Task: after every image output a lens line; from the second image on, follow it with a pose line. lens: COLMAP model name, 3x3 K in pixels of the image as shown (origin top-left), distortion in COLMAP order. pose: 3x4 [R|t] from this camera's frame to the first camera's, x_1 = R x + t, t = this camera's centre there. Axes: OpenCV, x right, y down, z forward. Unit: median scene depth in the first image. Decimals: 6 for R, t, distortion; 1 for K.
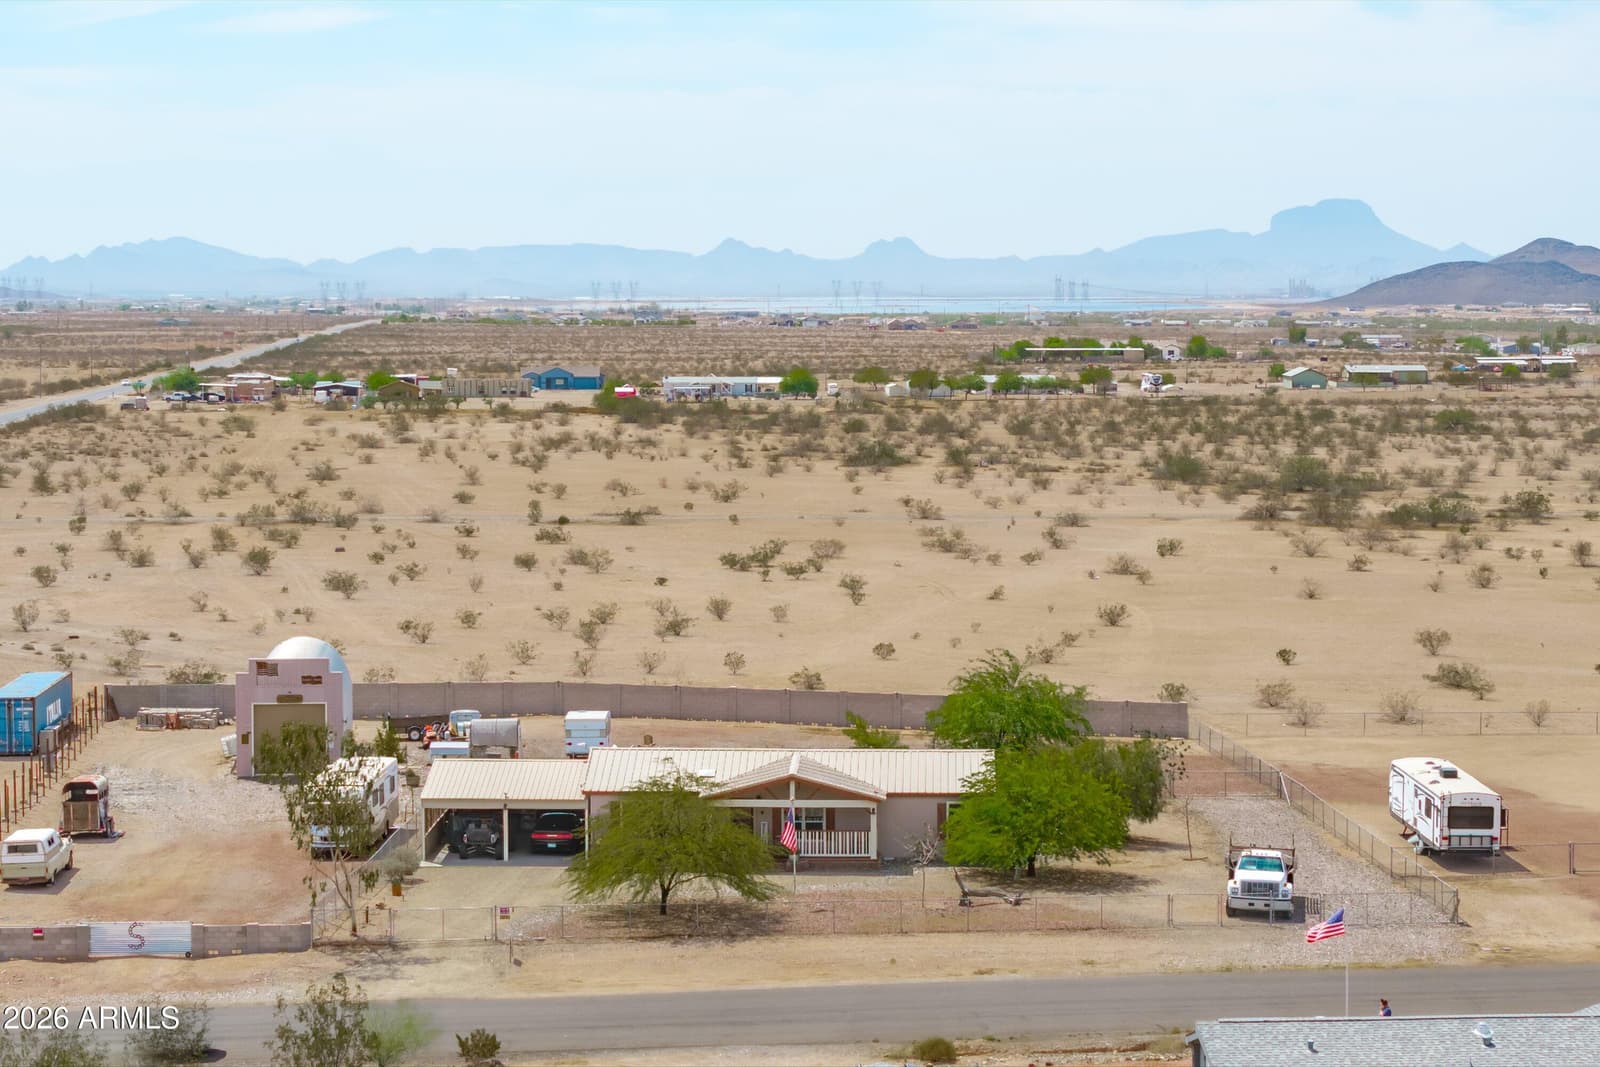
lens RADIAL K [[3773.0, 0, 800.0], [0, 3773.0, 533.5], [0, 0, 1]] dist [-0.024683, -0.129843]
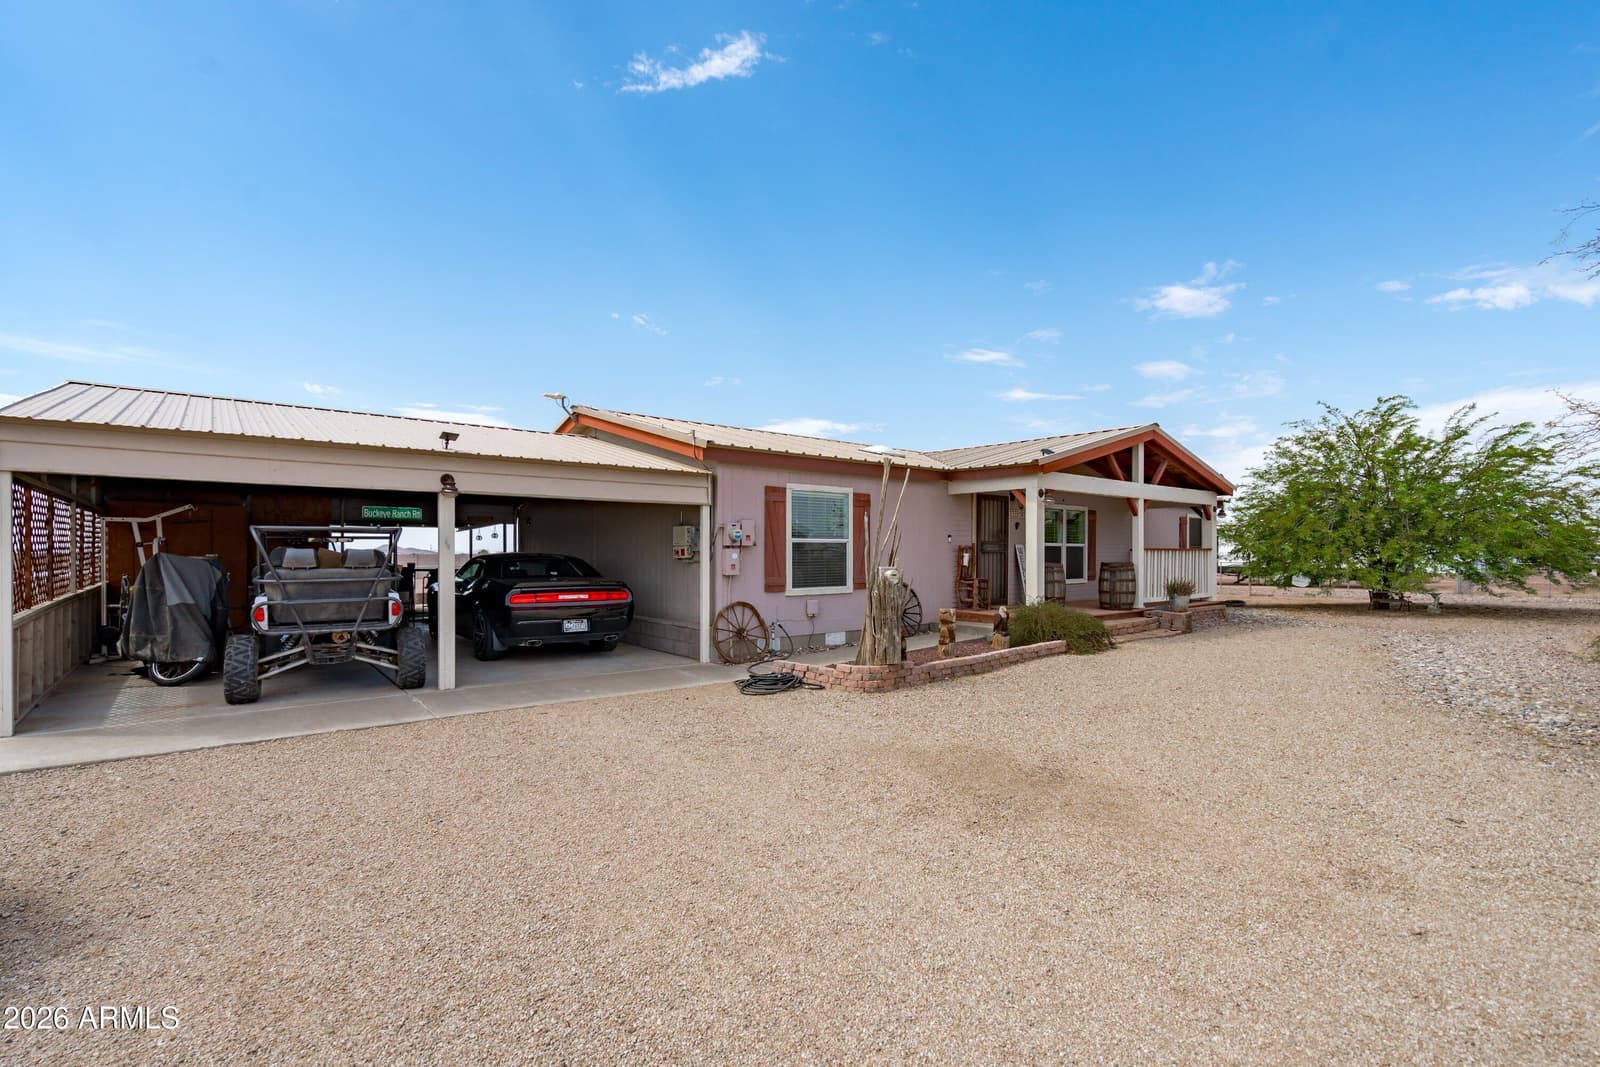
lens RADIAL K [[749.5, 0, 800.0], [0, 749.5, 533.5], [0, 0, 1]] dist [-0.002197, -0.000200]
pose [[0.755365, 0.022586, 0.654915, -0.095387], [0.047408, 0.994904, -0.088990, 0.083095], [-0.653588, 0.098268, 0.750444, 0.958145]]
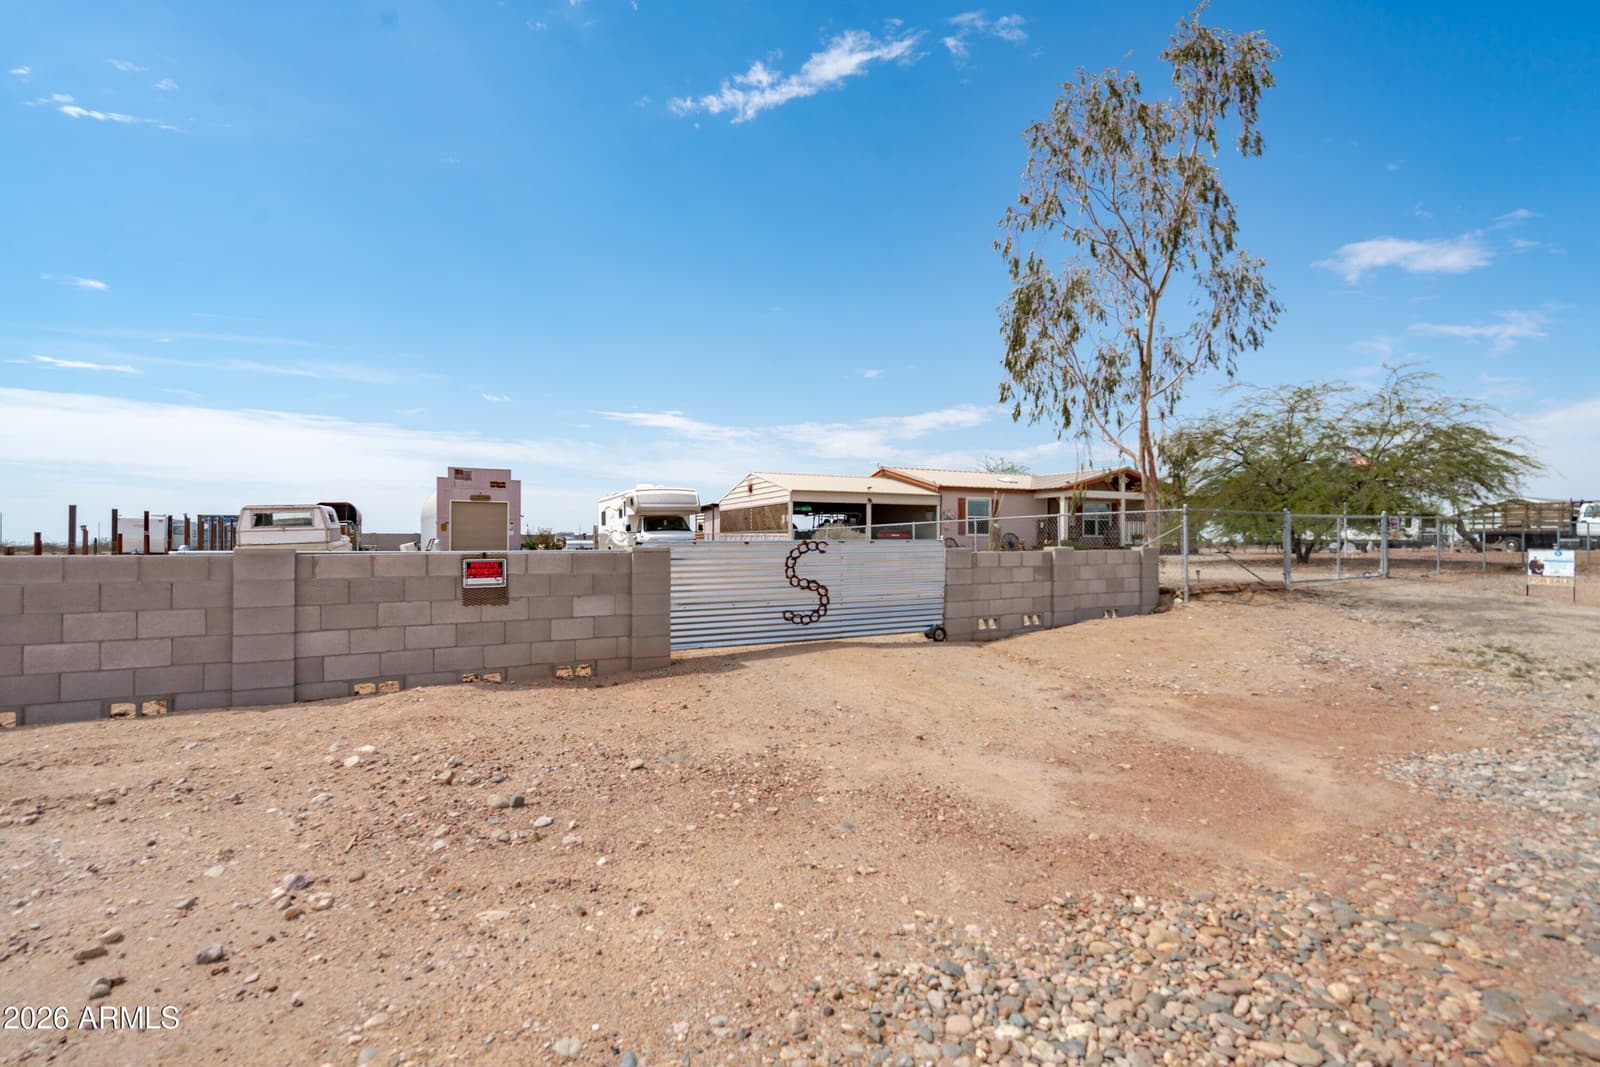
lens RADIAL K [[749.5, 0, 800.0], [0, 749.5, 533.5], [0, 0, 1]] dist [-0.002197, -0.000200]
pose [[0.891416, 0.008174, 0.453112, -0.185046], [0.030356, 0.996515, -0.077697, 0.096757], [-0.452168, 0.083015, 0.888061, 0.848781]]
